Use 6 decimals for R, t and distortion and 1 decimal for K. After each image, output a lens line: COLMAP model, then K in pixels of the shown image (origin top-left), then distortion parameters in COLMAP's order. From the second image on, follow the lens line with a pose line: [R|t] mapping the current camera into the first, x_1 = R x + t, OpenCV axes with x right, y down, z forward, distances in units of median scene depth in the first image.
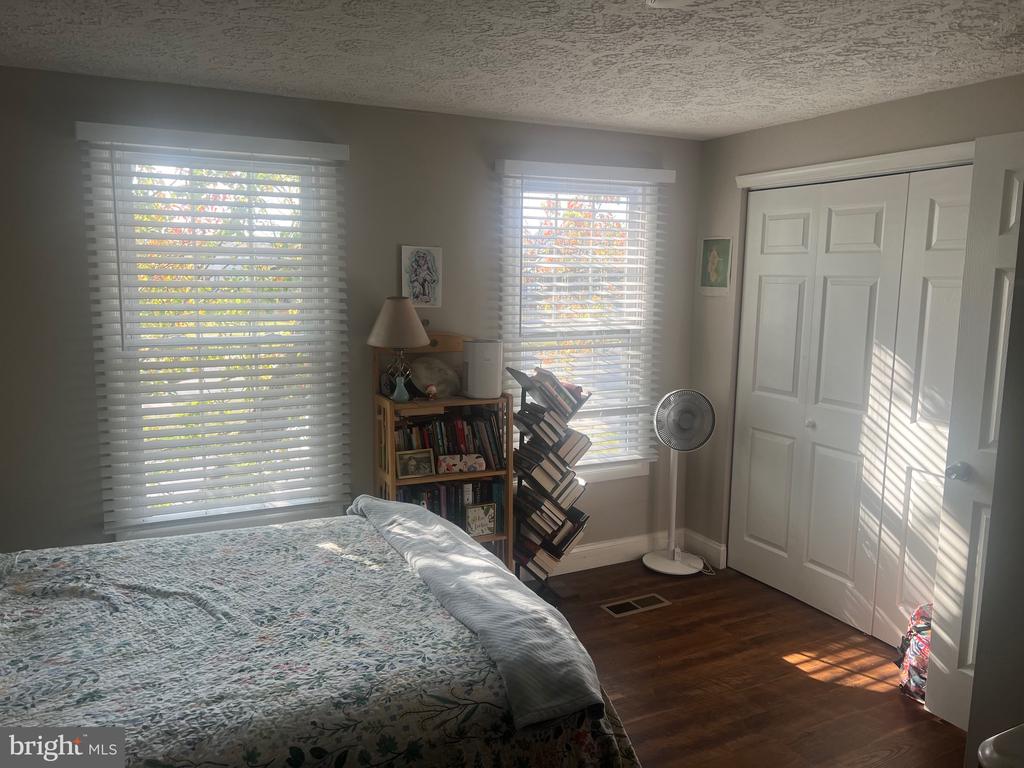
lens RADIAL K [[772.9, 0, 507.4], [0, 772.9, 375.2], [0, 0, 1]] dist [0.054118, -0.050572]
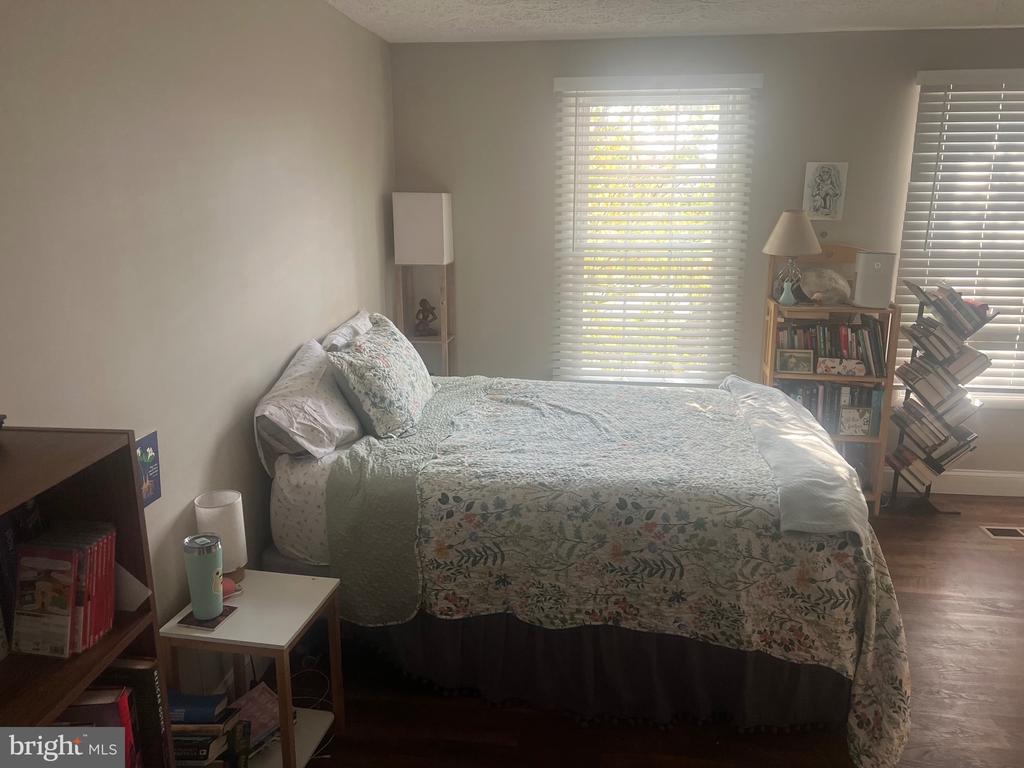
lens RADIAL K [[772.9, 0, 510.6], [0, 772.9, 388.6], [0, 0, 1]] dist [0.054118, -0.050572]
pose [[0.831259, 0.128620, -0.540801, 0.169051], [-0.066520, 0.988889, 0.132942, 0.033014], [0.551892, -0.074535, 0.830578, -0.188475]]
